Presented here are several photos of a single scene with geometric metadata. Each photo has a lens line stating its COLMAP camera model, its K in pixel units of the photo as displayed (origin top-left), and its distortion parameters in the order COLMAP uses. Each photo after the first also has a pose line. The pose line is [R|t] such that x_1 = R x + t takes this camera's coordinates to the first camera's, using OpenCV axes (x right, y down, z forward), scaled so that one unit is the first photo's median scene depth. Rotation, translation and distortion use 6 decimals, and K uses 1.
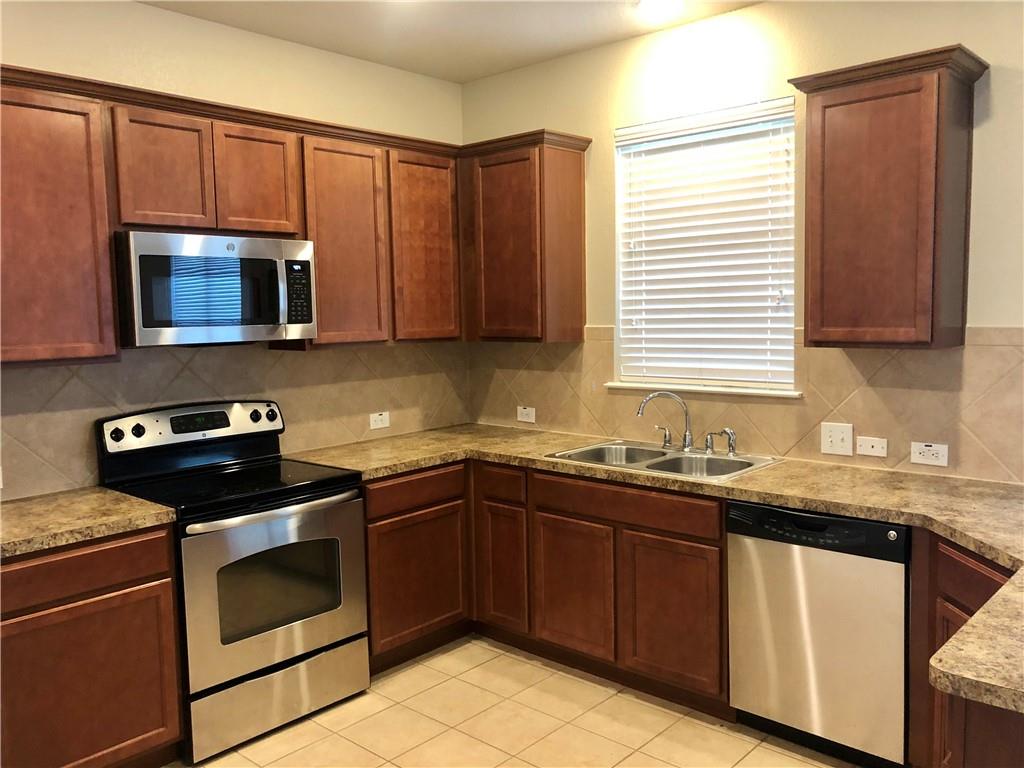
lens RADIAL K [[842.0, 0, 511.9], [0, 842.0, 383.6], [0, 0, 1]] dist [0.020219, 0.004021]
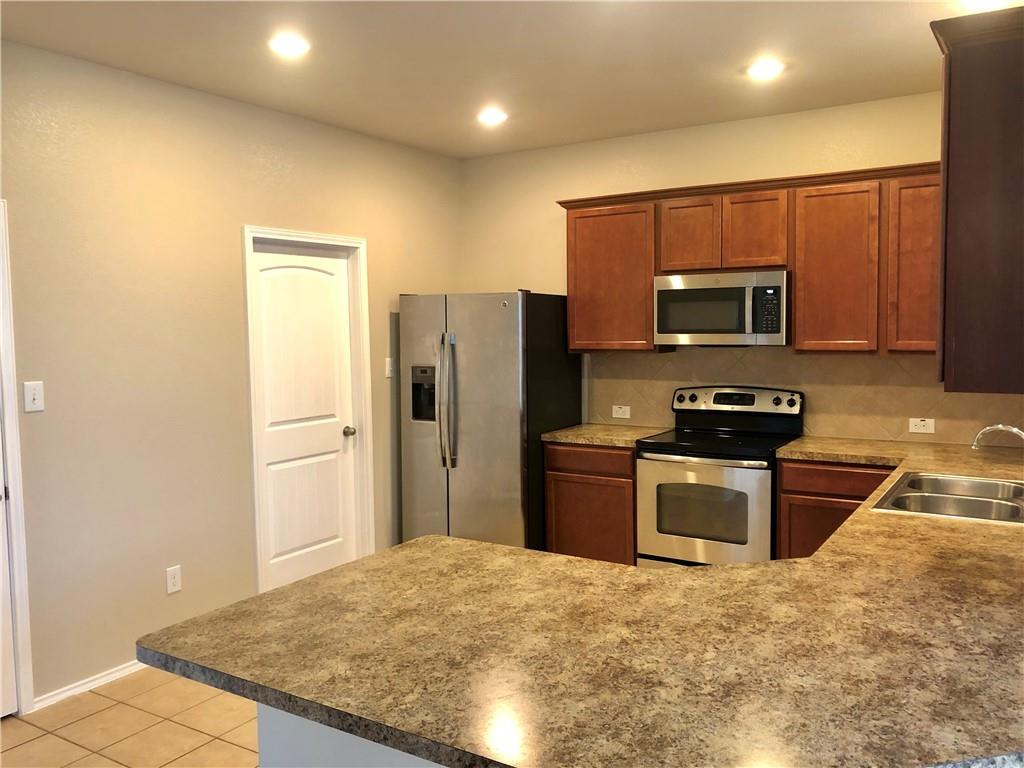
lens RADIAL K [[842.0, 0, 511.9], [0, 842.0, 382.8], [0, 0, 1]] dist [0.020219, 0.004021]
pose [[0.172683, 0.090247, -0.980834, 0.966025], [-0.079843, 0.993799, 0.077383, -0.062661], [0.981736, 0.064950, 0.178818, 0.354800]]
